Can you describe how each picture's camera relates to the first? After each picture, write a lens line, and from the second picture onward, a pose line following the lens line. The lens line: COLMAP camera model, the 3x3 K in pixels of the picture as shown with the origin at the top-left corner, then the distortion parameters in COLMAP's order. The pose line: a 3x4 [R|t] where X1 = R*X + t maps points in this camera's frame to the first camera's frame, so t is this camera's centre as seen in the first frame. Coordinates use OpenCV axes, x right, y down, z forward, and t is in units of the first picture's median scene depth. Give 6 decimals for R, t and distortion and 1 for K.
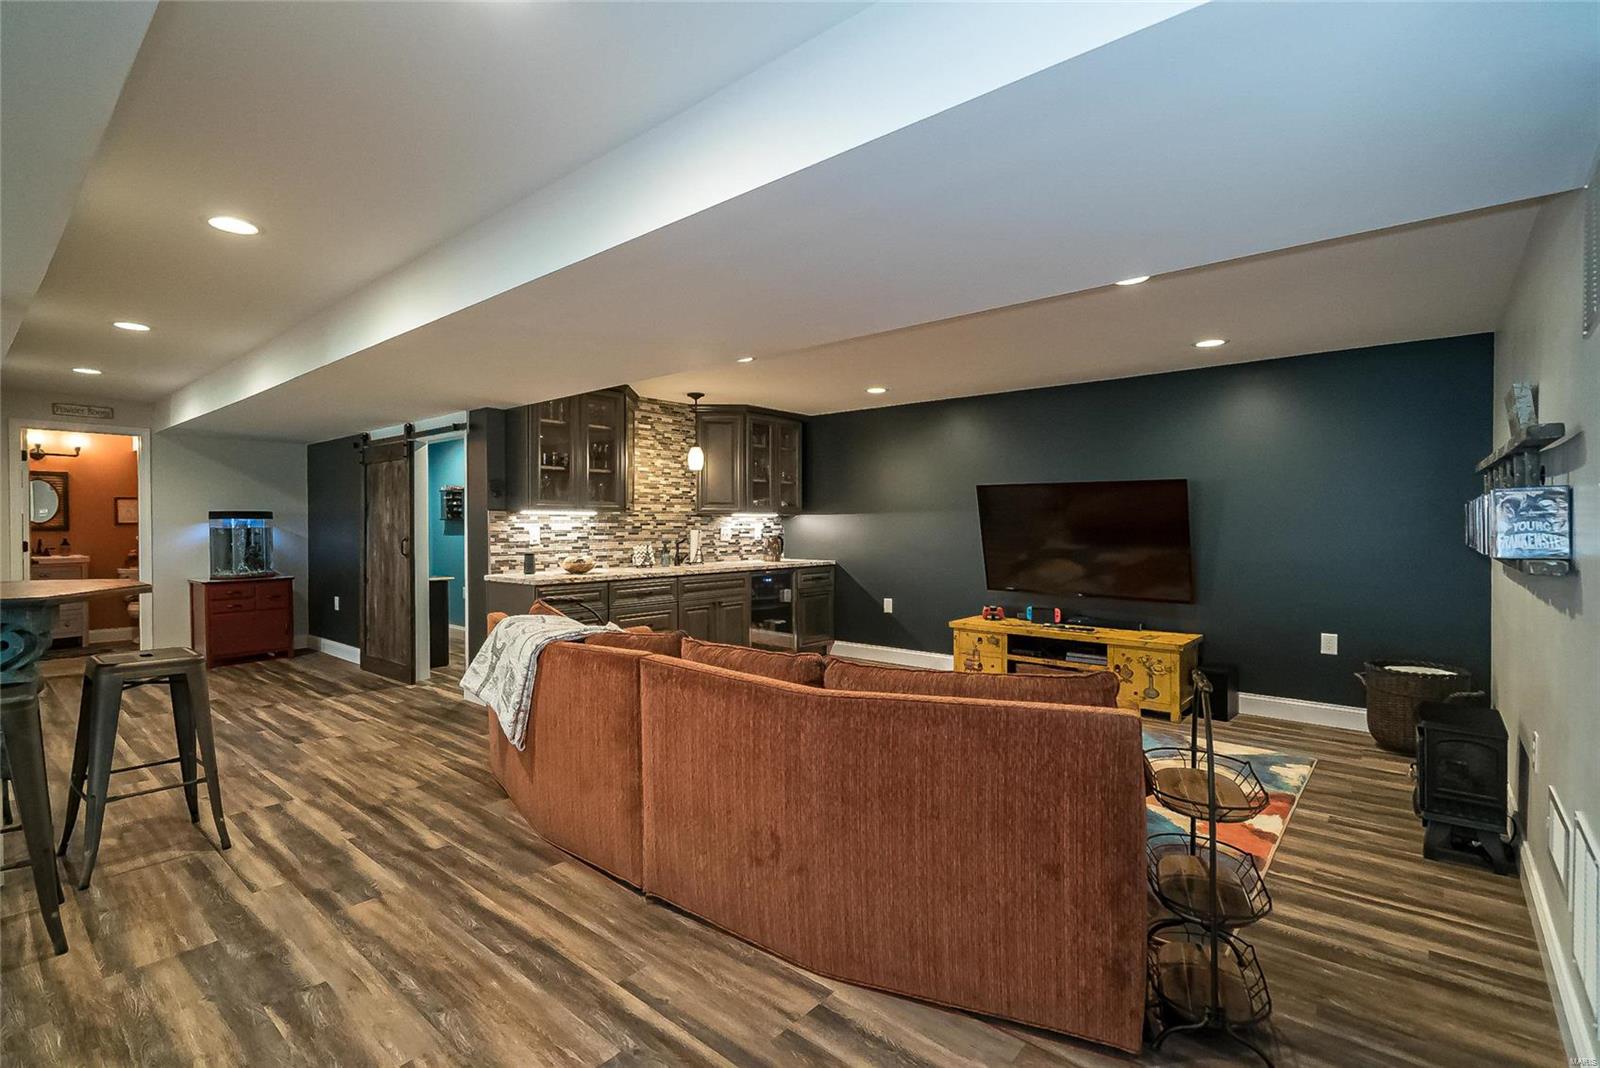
lens RADIAL K [[718.9, 0, 795.7], [0, 718.9, 533.7], [0, 0, 1]] dist [0.001754, 0.000237]
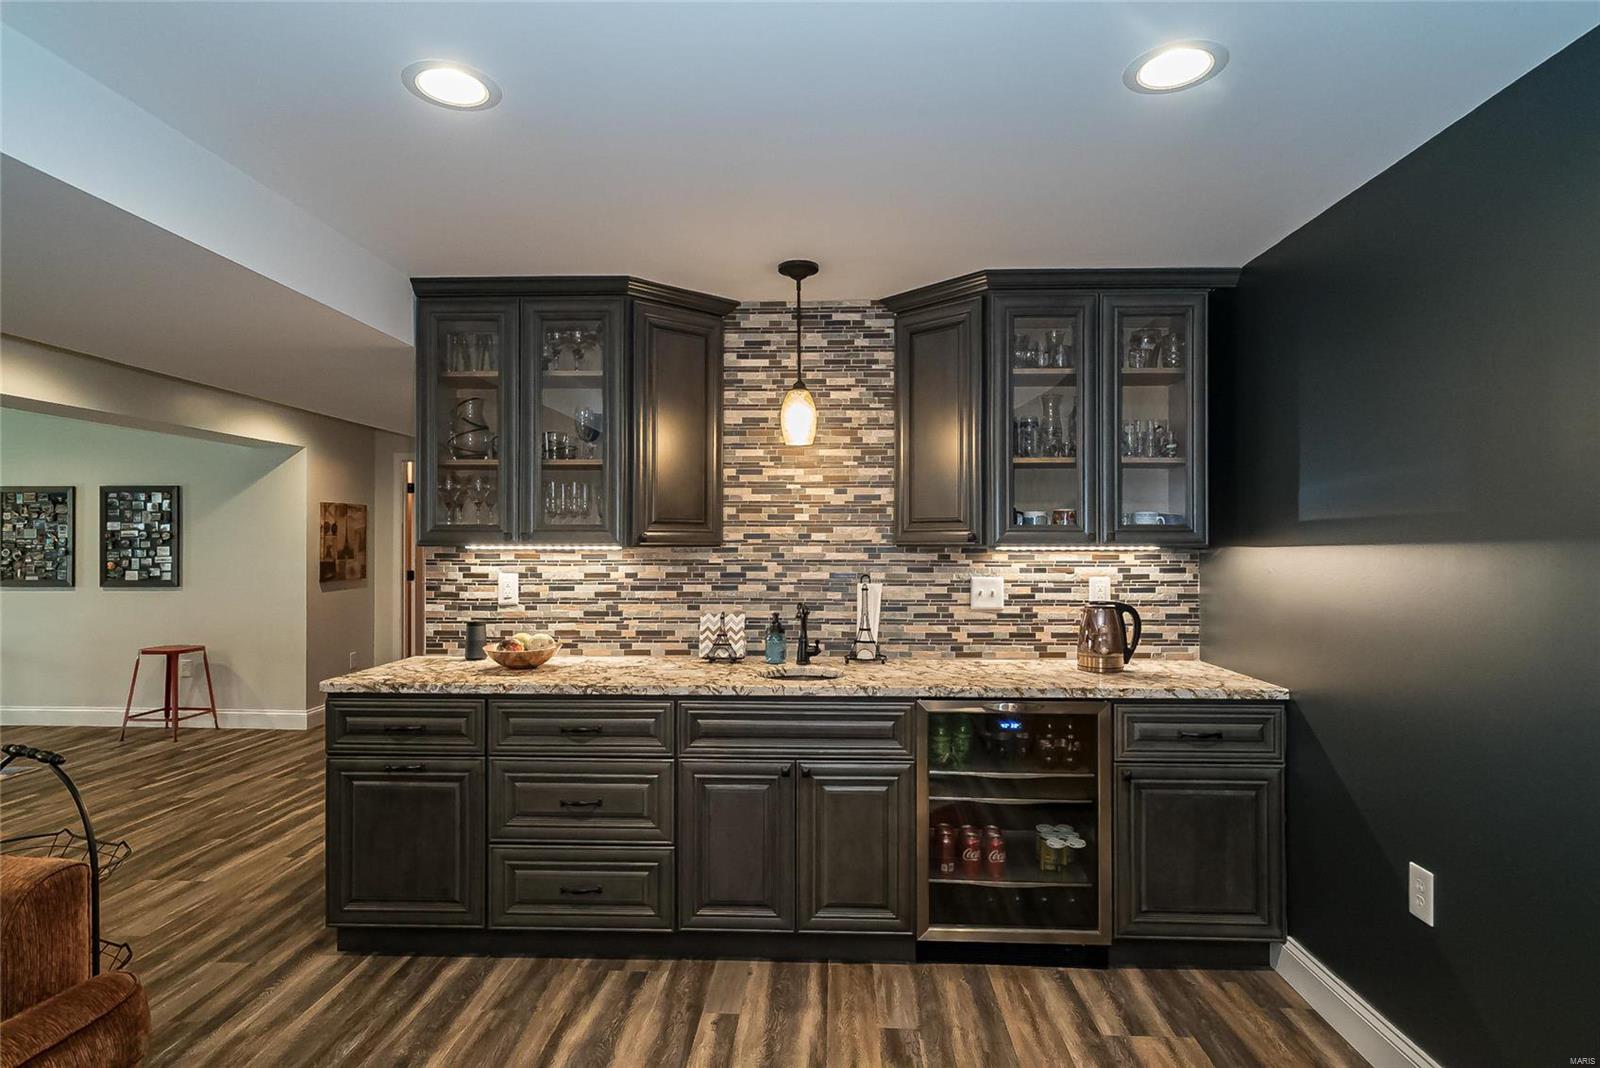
lens RADIAL K [[862.9, 0, 805.4], [0, 862.9, 543.1], [0, 0, 1]] dist [0.007037, 0.001867]
pose [[0.626244, 0.006133, -0.779603, 0.257992], [-0.012381, 0.999921, -0.002079, -0.029498], [0.779529, 0.010954, 0.626270, 0.673673]]
